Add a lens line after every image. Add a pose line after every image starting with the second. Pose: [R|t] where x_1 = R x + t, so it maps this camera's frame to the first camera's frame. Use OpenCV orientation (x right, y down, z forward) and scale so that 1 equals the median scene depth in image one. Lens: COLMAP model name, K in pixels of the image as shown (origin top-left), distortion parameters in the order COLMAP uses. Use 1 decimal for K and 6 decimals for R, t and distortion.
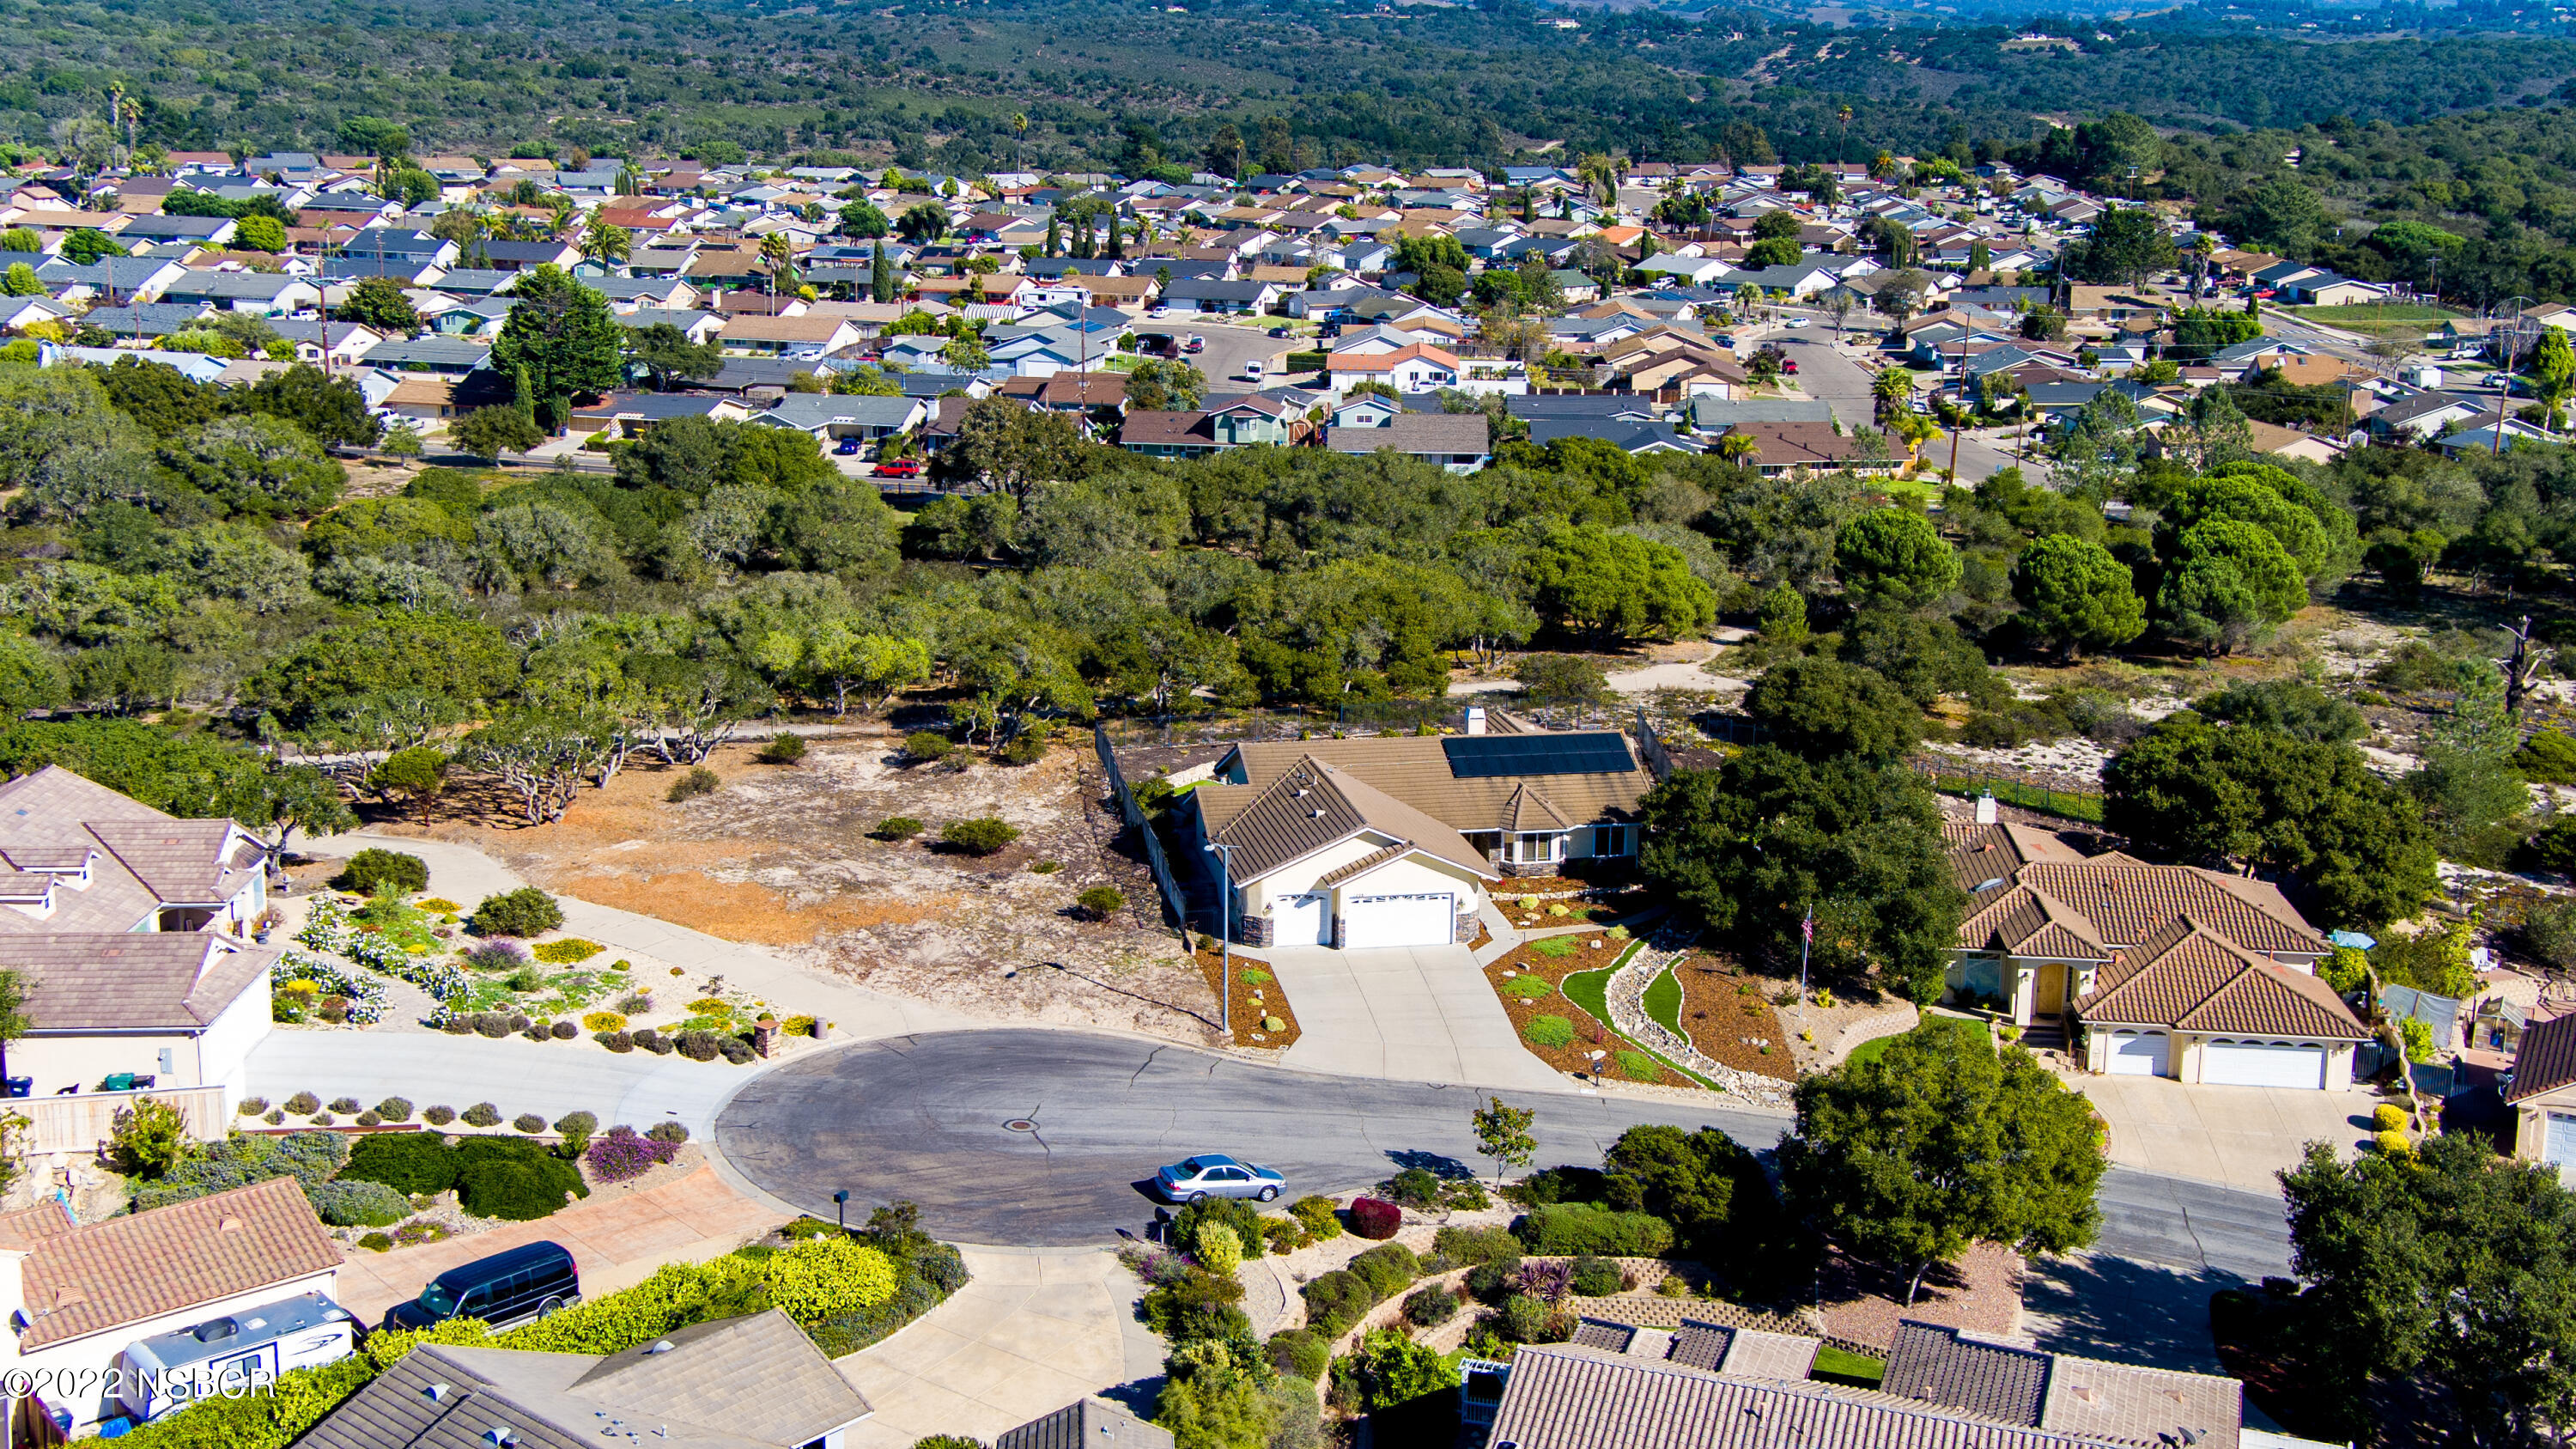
lens RADIAL K [[2957.7, 0, 1285.8], [0, 2957.7, 725.6], [0, 0, 1]] dist [0.162562, 0.075728]
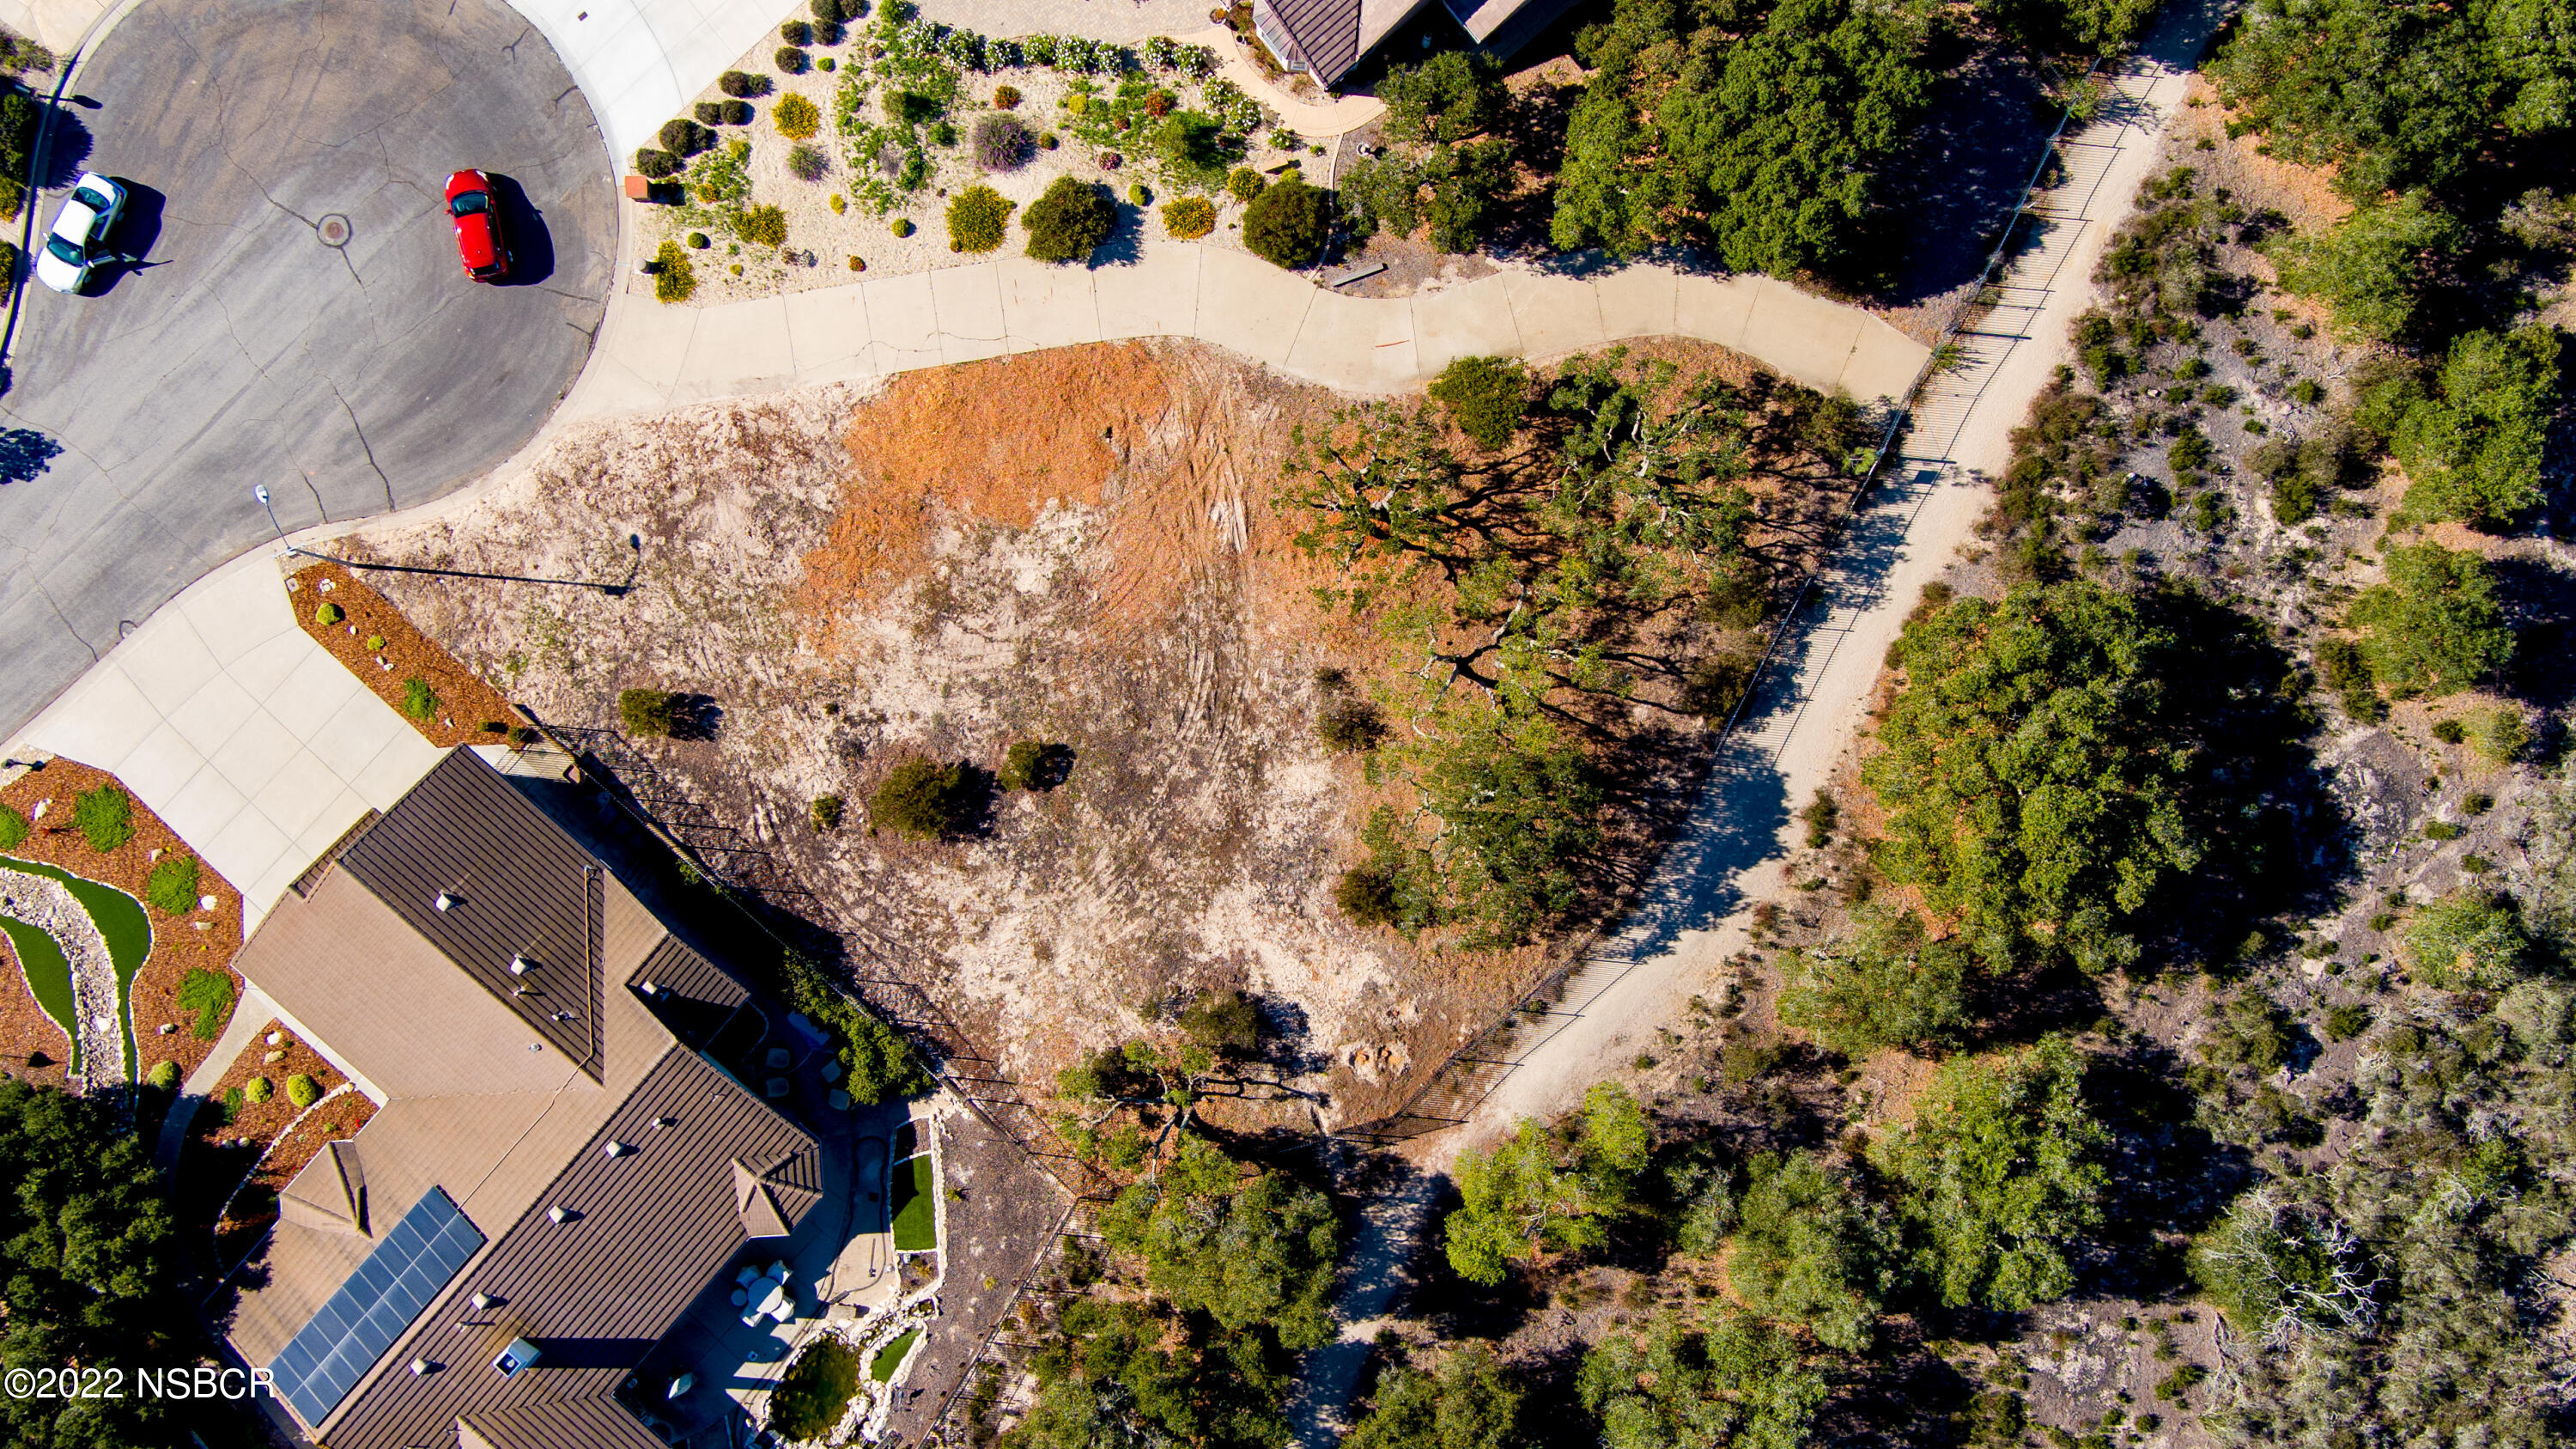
lens RADIAL K [[2957.7, 0, 1285.8], [0, 2957.7, 725.6], [0, 0, 1]] dist [0.162562, 0.075728]
pose [[-0.794010, 0.607151, -0.030267, -0.161955], [-0.165213, -0.167609, 0.971912, -0.733638], [0.585024, 0.776708, 0.233392, 0.808862]]
